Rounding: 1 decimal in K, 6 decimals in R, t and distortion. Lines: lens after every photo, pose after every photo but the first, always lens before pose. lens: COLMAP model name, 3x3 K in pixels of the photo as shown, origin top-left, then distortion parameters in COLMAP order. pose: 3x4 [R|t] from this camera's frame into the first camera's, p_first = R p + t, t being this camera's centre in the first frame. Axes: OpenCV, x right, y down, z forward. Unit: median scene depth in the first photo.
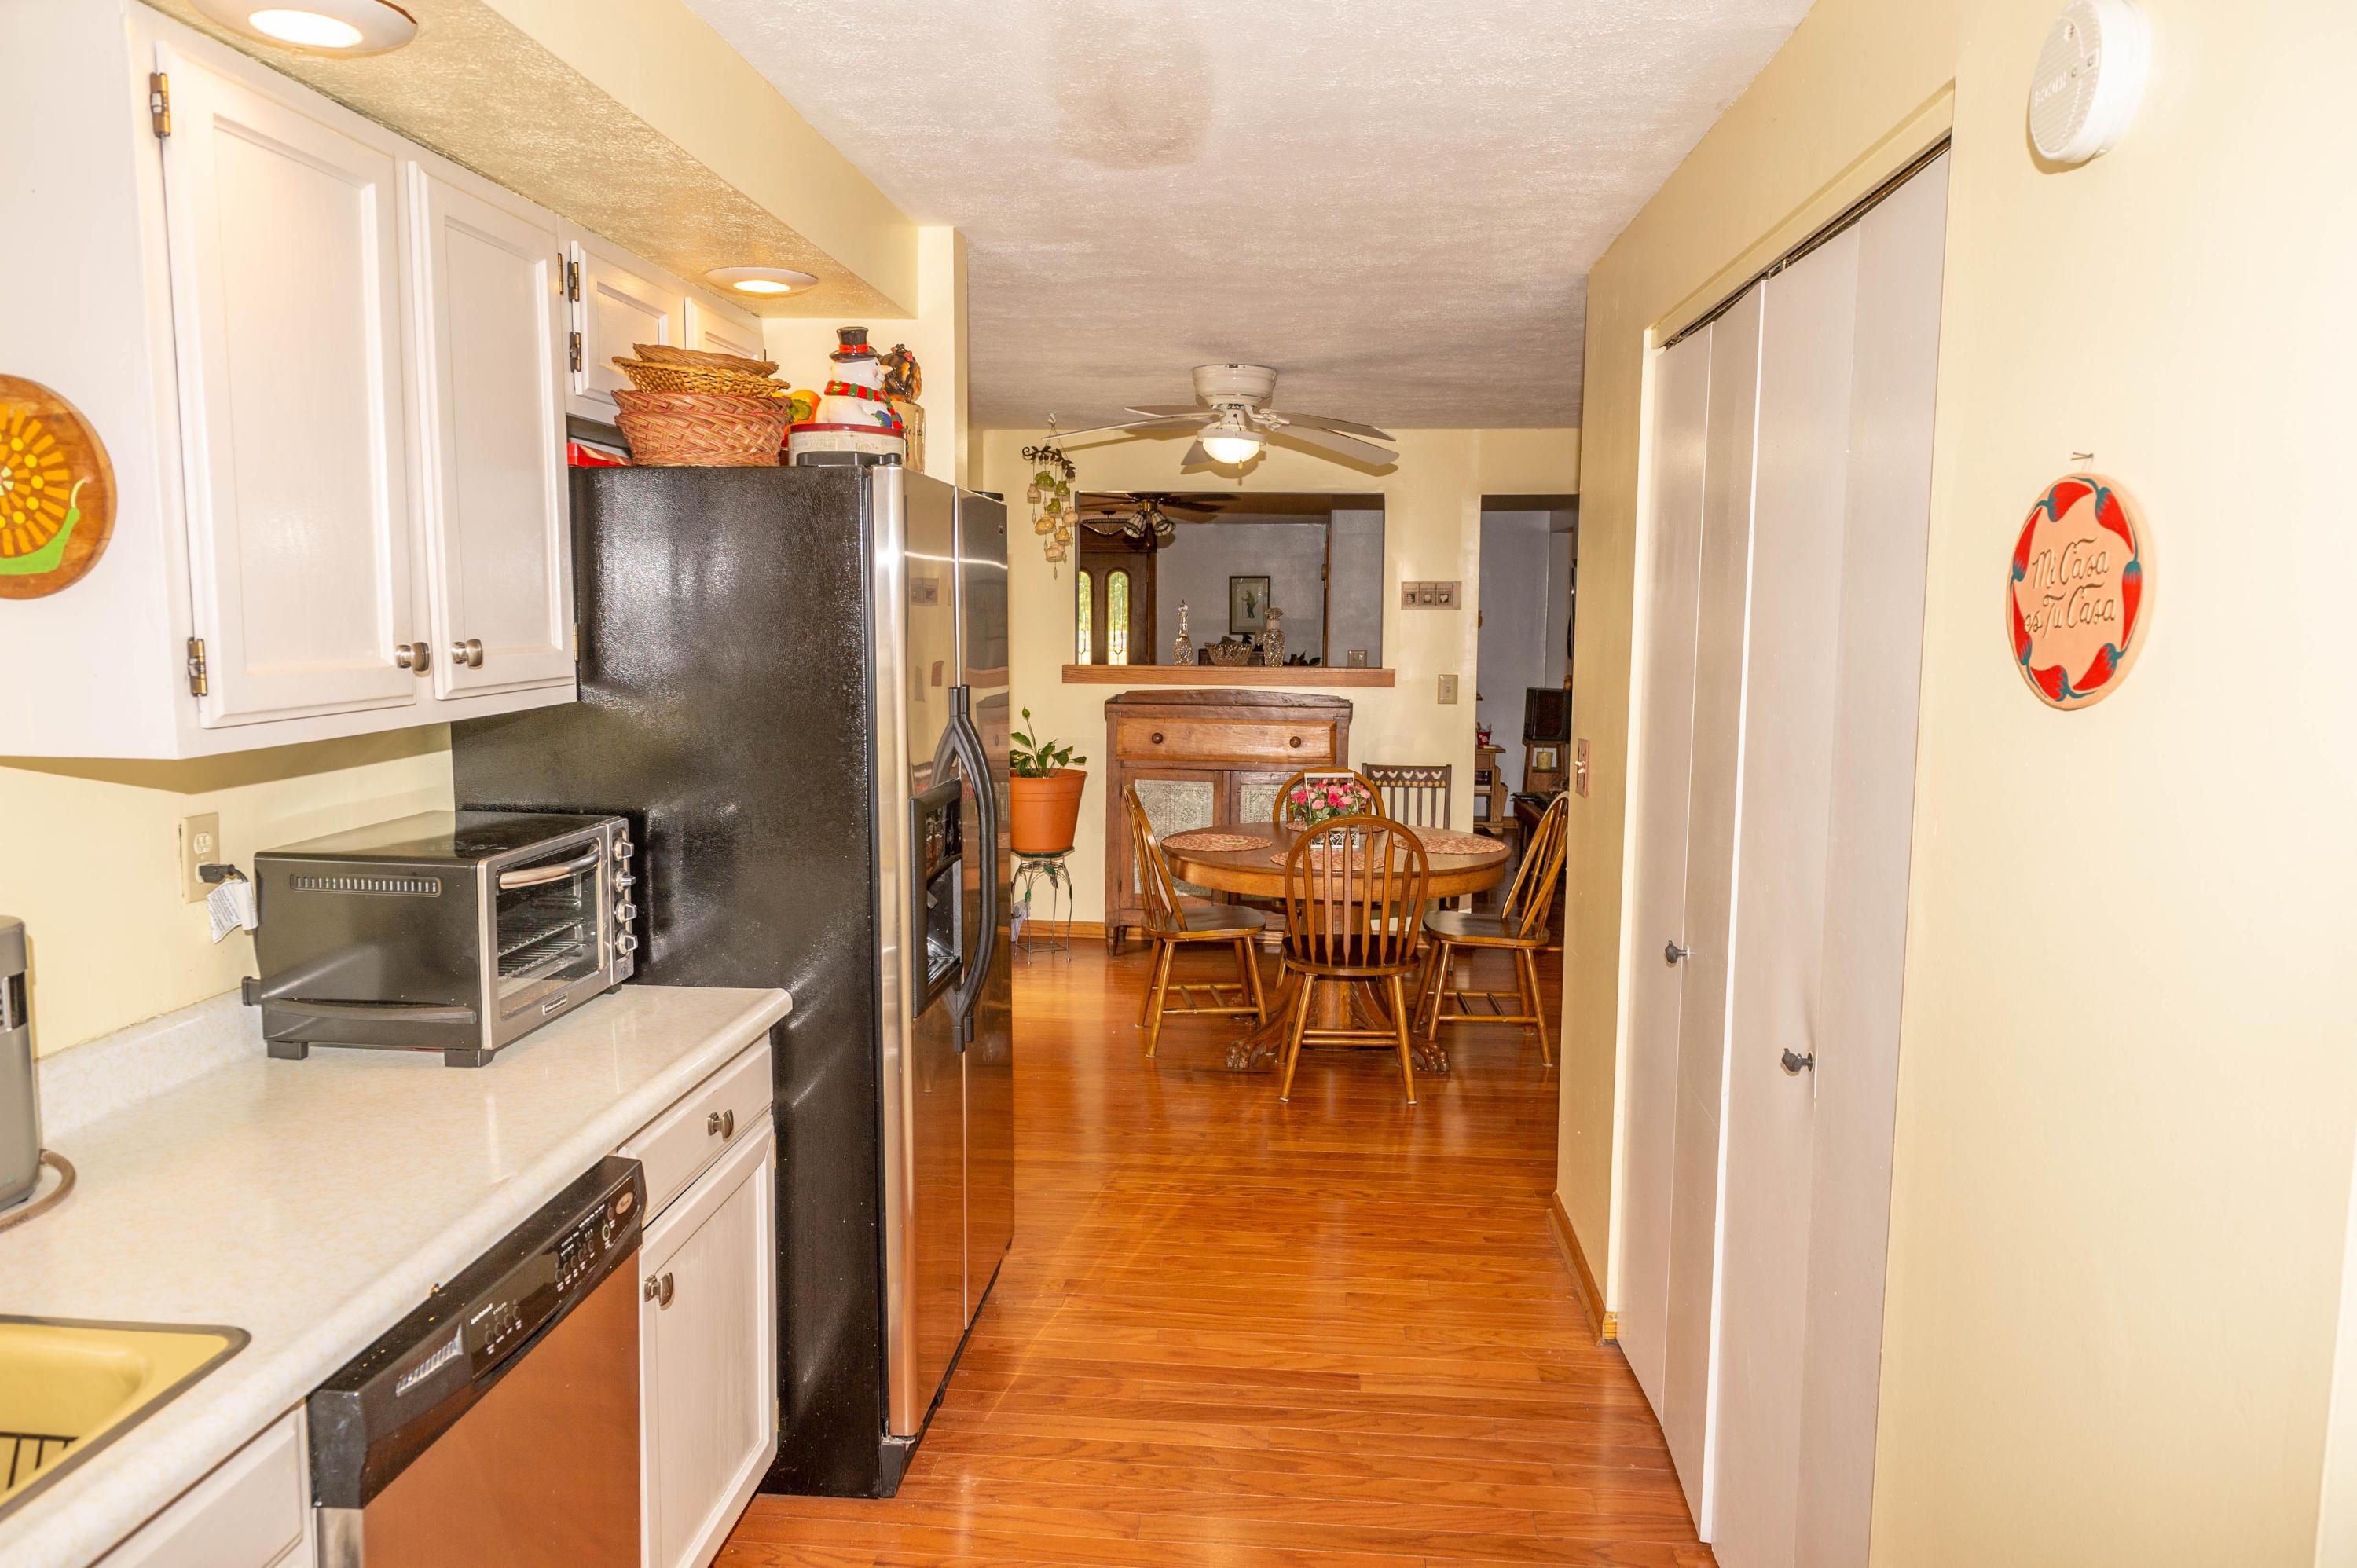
lens RADIAL K [[1608.7, 0, 1178.5], [0, 1608.7, 784.0], [0, 0, 1]] dist [0.059368, -0.000552]
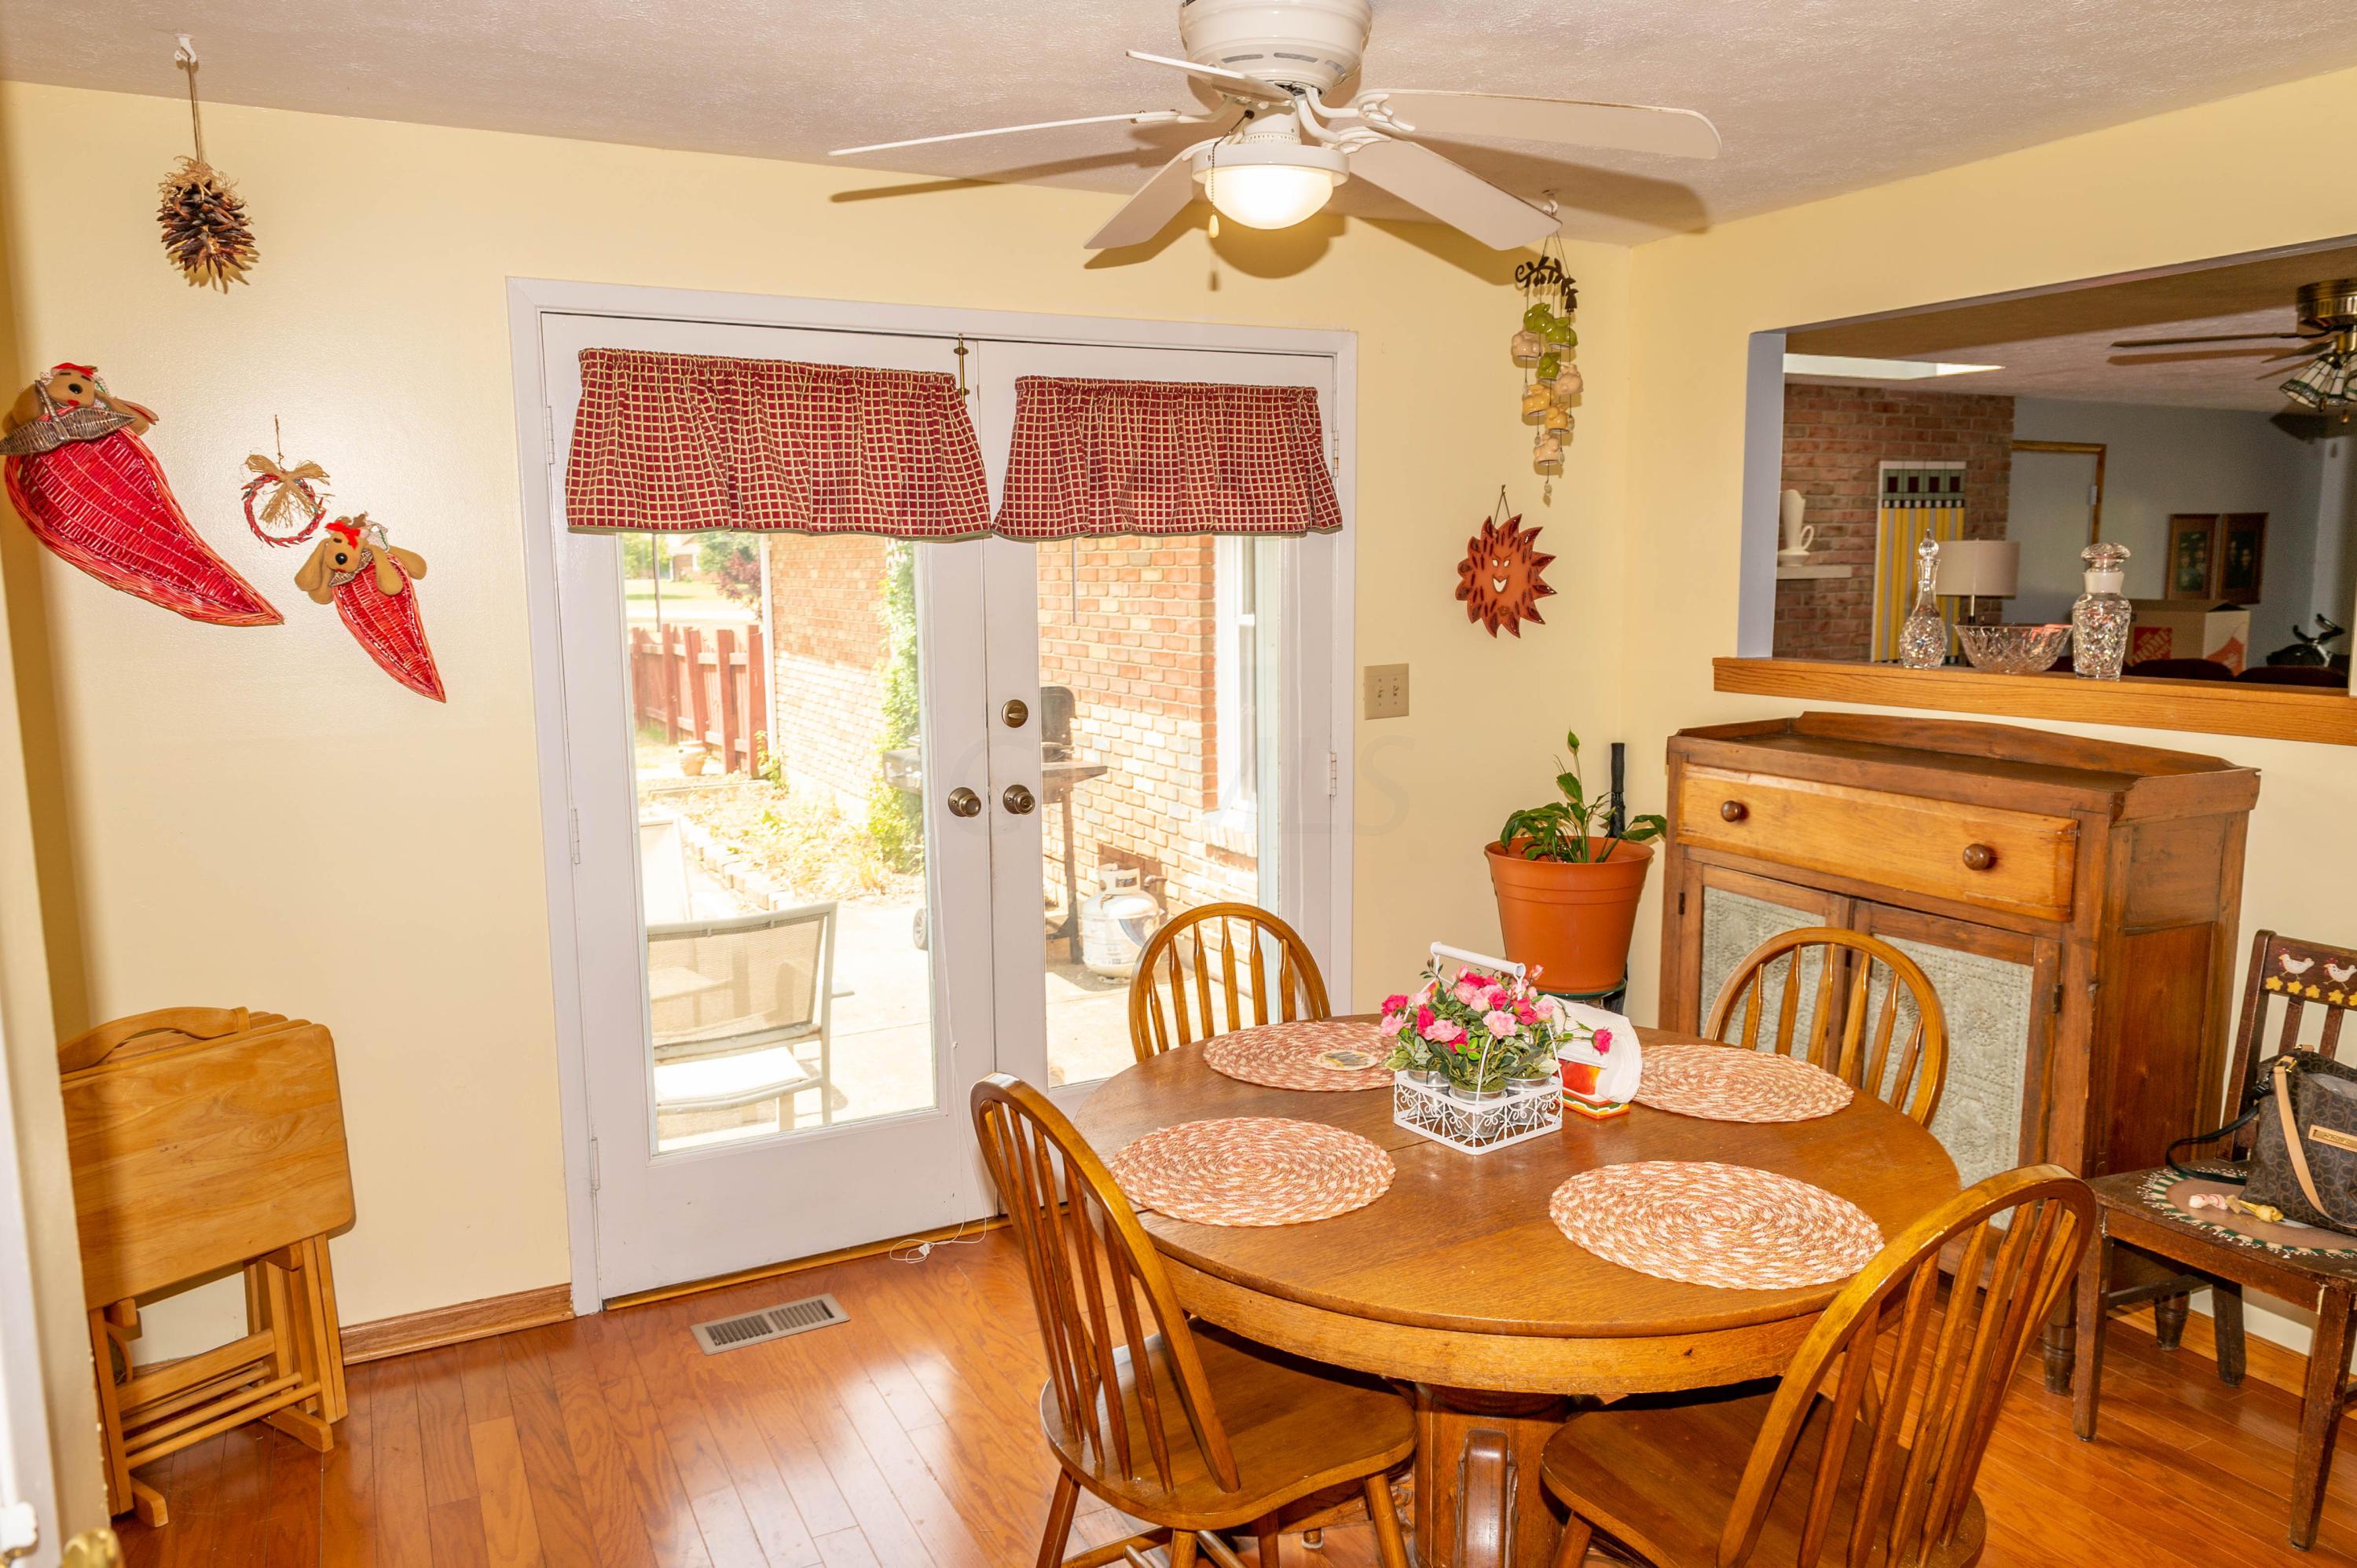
lens RADIAL K [[1608.7, 0, 1178.5], [0, 1608.7, 784.0], [0, 0, 1]] dist [0.059368, -0.000552]
pose [[0.540062, 0.094280, -0.836328, 0.321823], [-0.074404, 0.995163, 0.064139, -0.057238], [0.838330, 0.027587, 0.544465, 0.592255]]
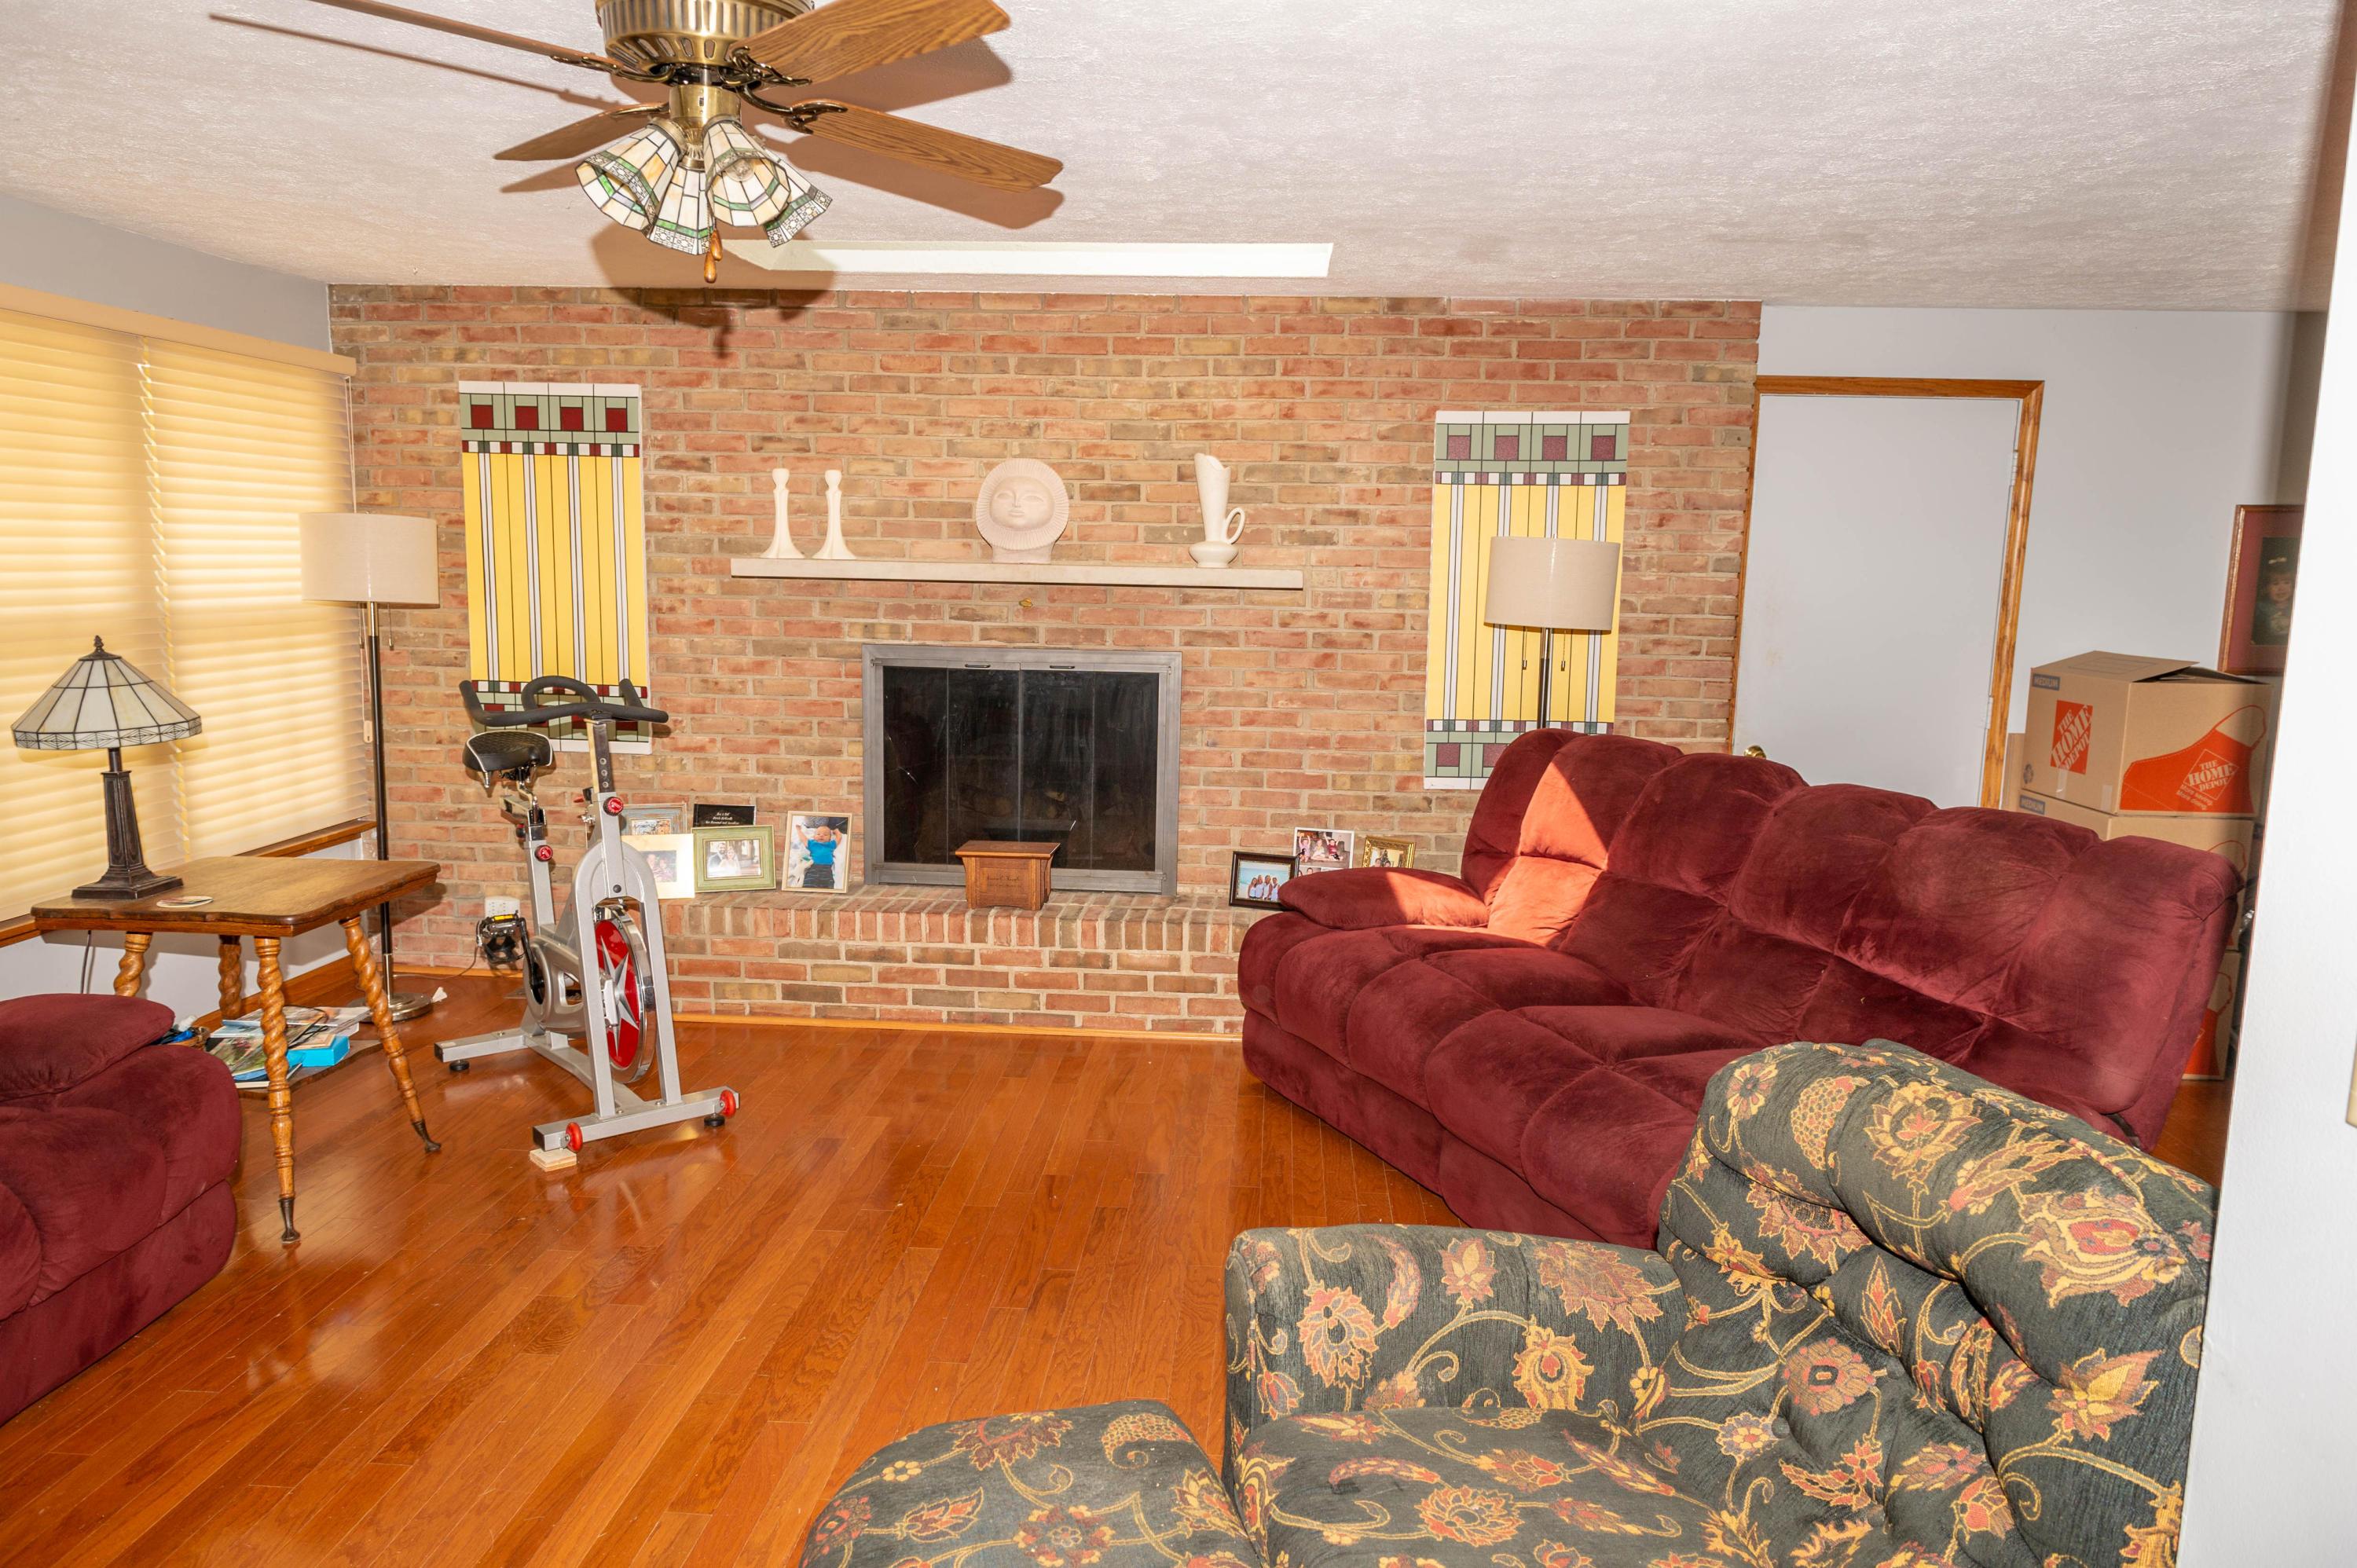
lens RADIAL K [[1608.7, 0, 1178.5], [0, 1608.7, 784.0], [0, 0, 1]] dist [0.059368, -0.000552]
pose [[0.018058, 0.121913, -0.992377, 0.342211], [-0.130815, 0.984295, 0.118539, -0.108891], [0.991242, 0.127677, 0.033723, 1.095705]]
